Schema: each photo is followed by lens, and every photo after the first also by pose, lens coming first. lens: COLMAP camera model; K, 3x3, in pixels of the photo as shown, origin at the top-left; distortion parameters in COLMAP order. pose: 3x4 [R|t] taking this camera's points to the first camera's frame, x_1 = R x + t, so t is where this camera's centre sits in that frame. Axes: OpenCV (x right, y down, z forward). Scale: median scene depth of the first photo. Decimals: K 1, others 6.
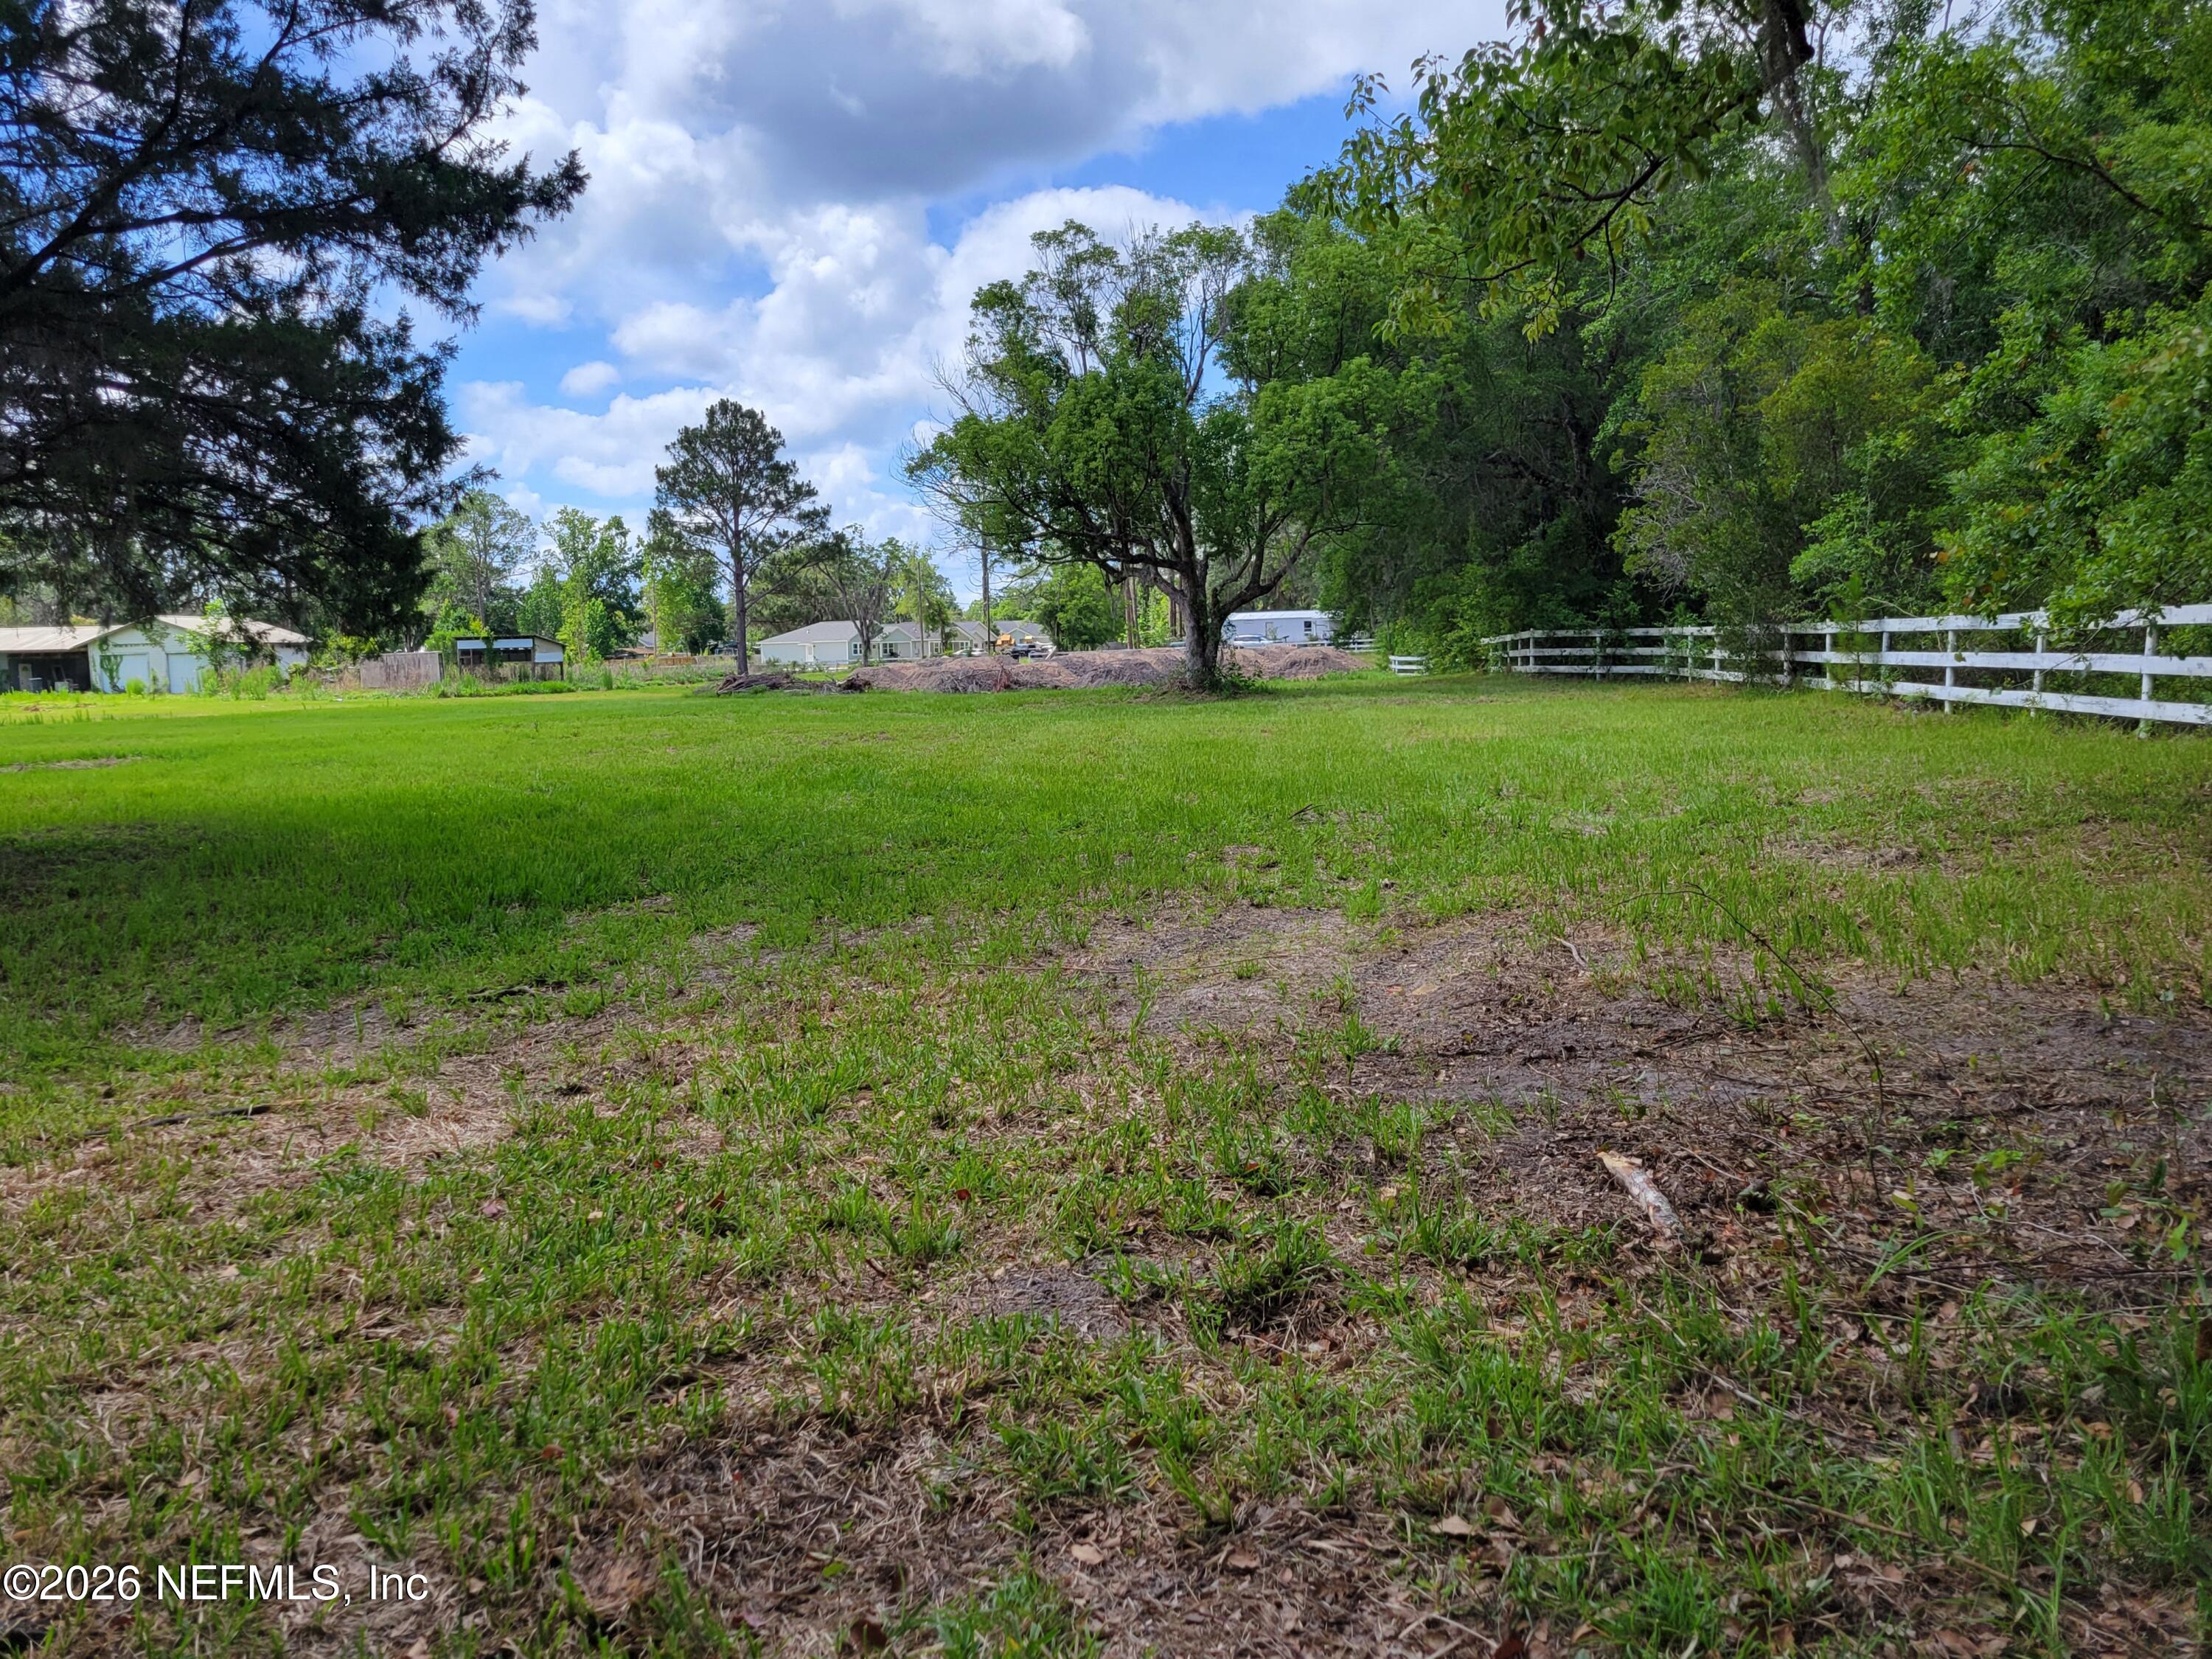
lens RADIAL K [[1689.6, 0, 1025.4], [0, 1689.6, 803.7], [0, 0, 1]] dist [0.038473, -0.022100]
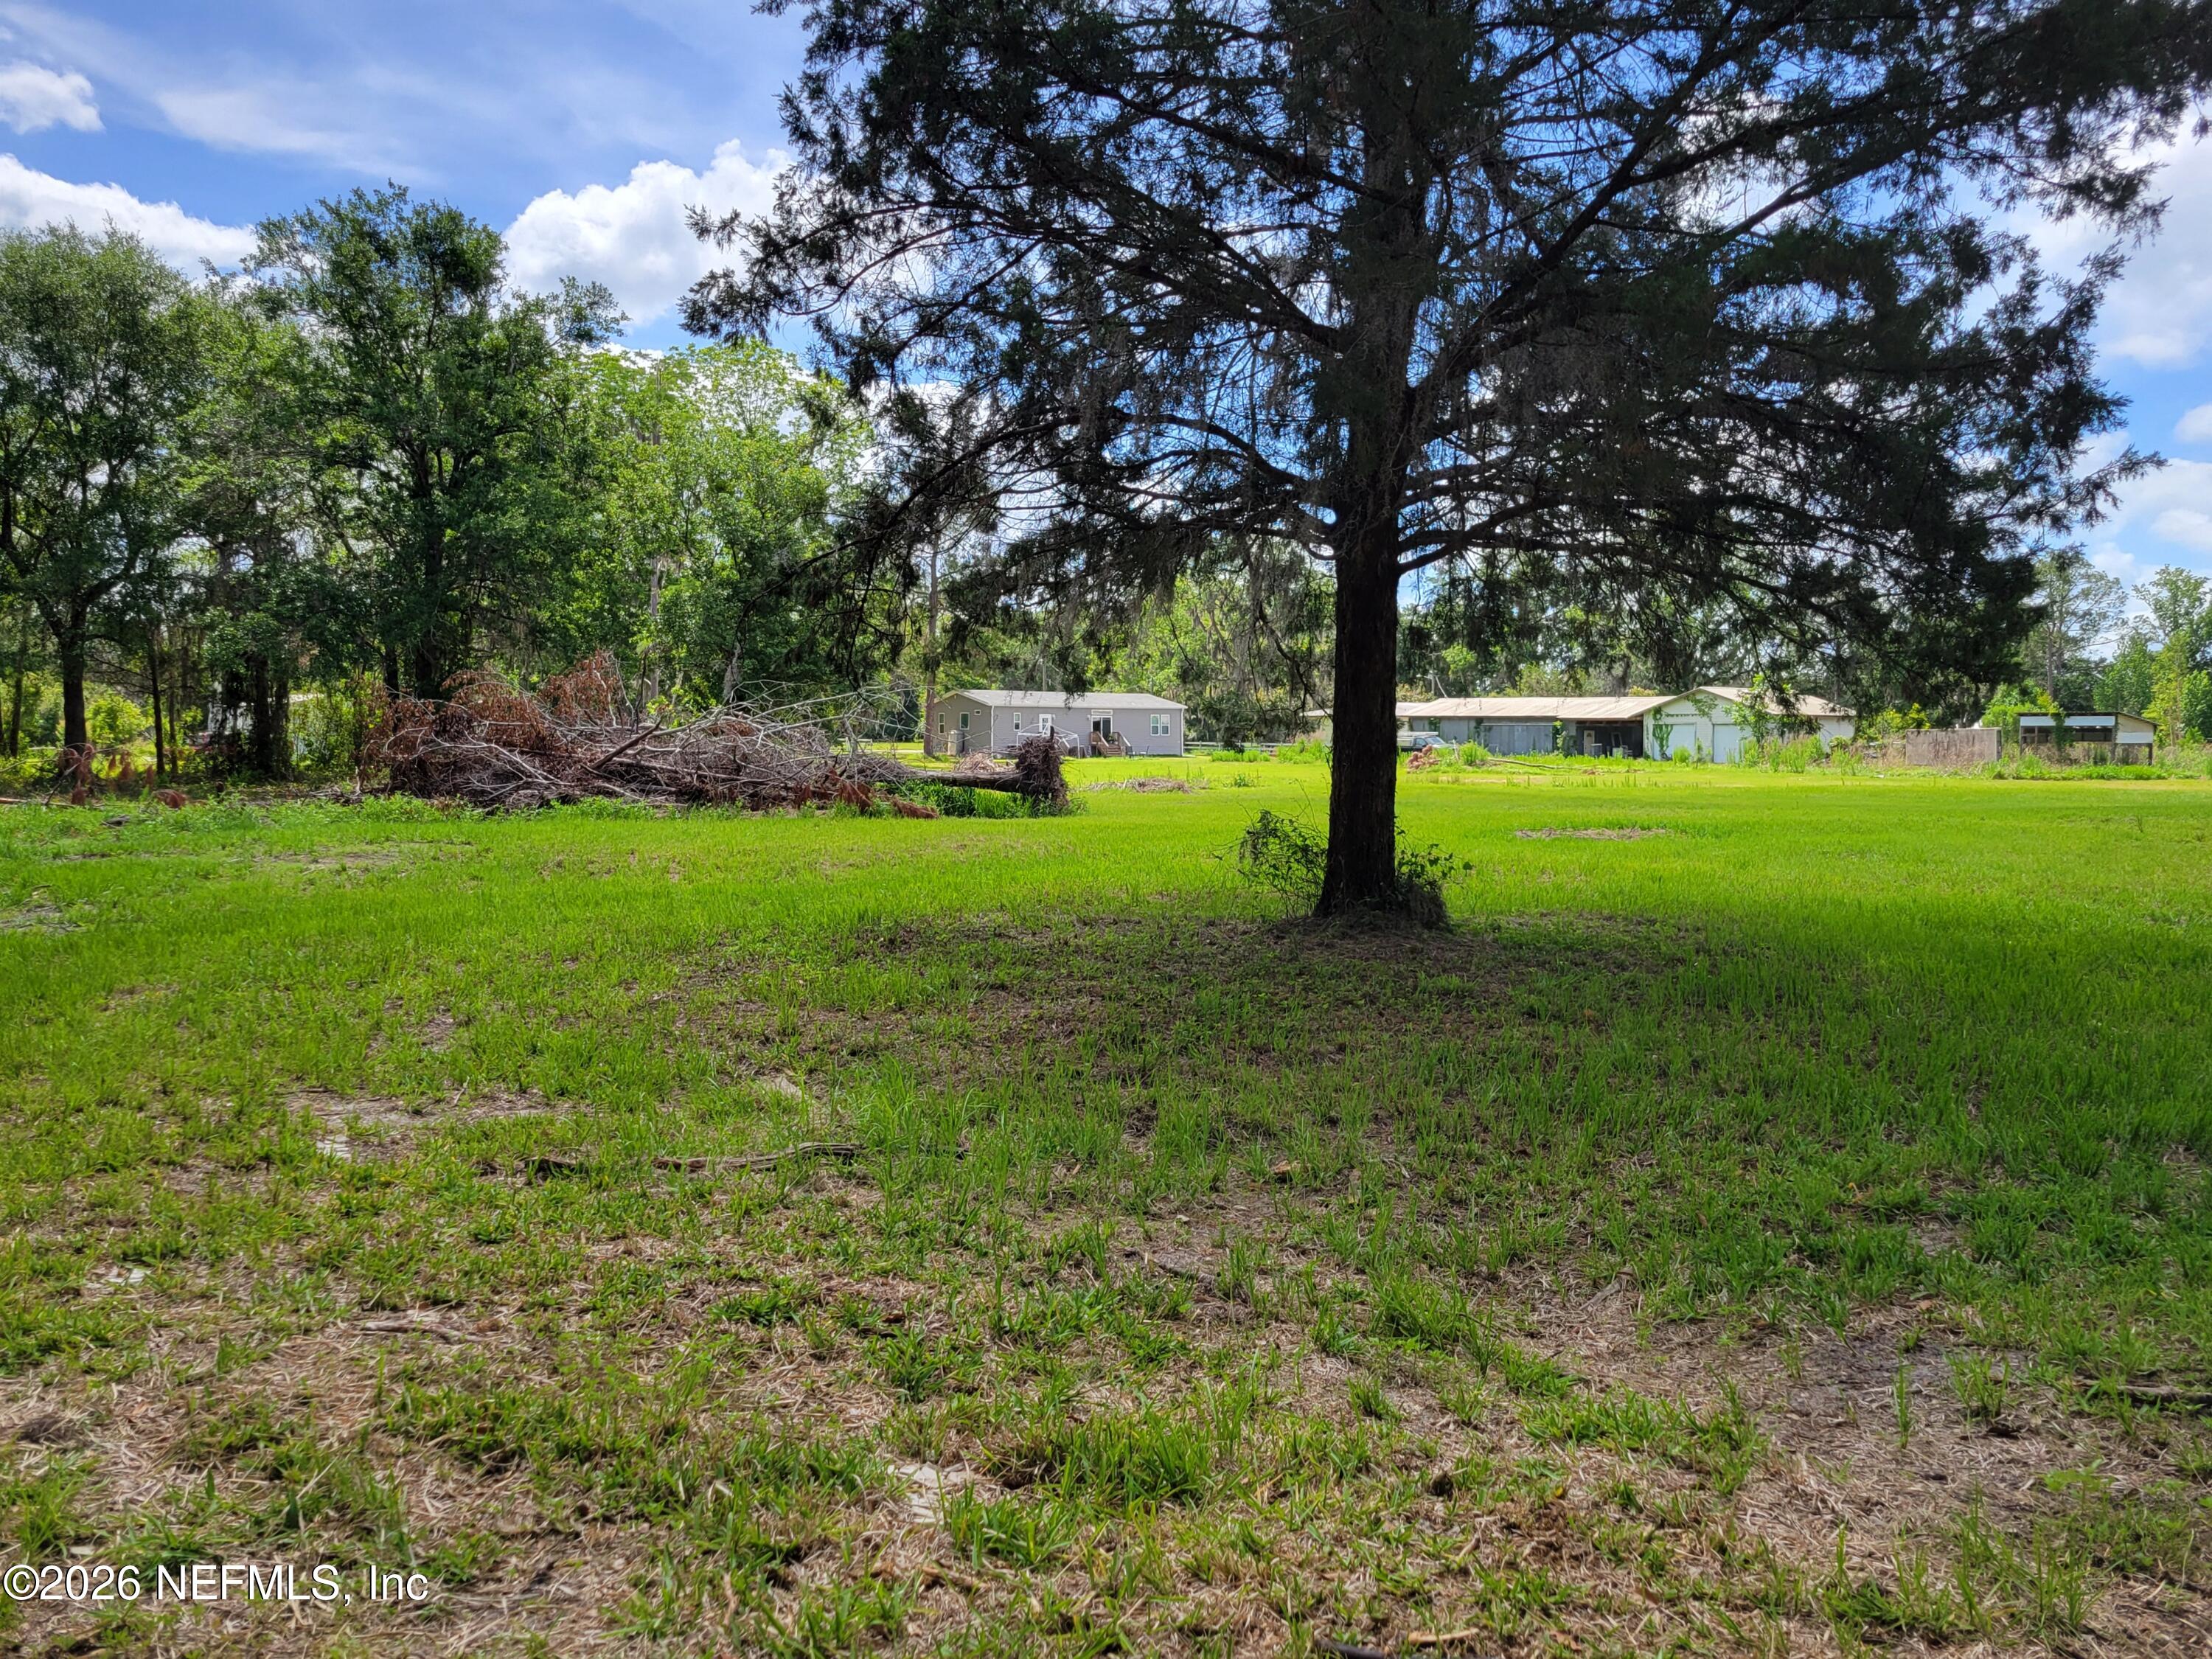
lens RADIAL K [[1689.6, 0, 1107.4], [0, 1689.6, 790.9], [0, 0, 1]] dist [0.038473, -0.022100]
pose [[0.689000, 0.052816, -0.722834, -0.109303], [-0.089577, 0.995900, -0.012616, -0.018753], [0.719204, 0.073442, 0.690906, 0.255777]]
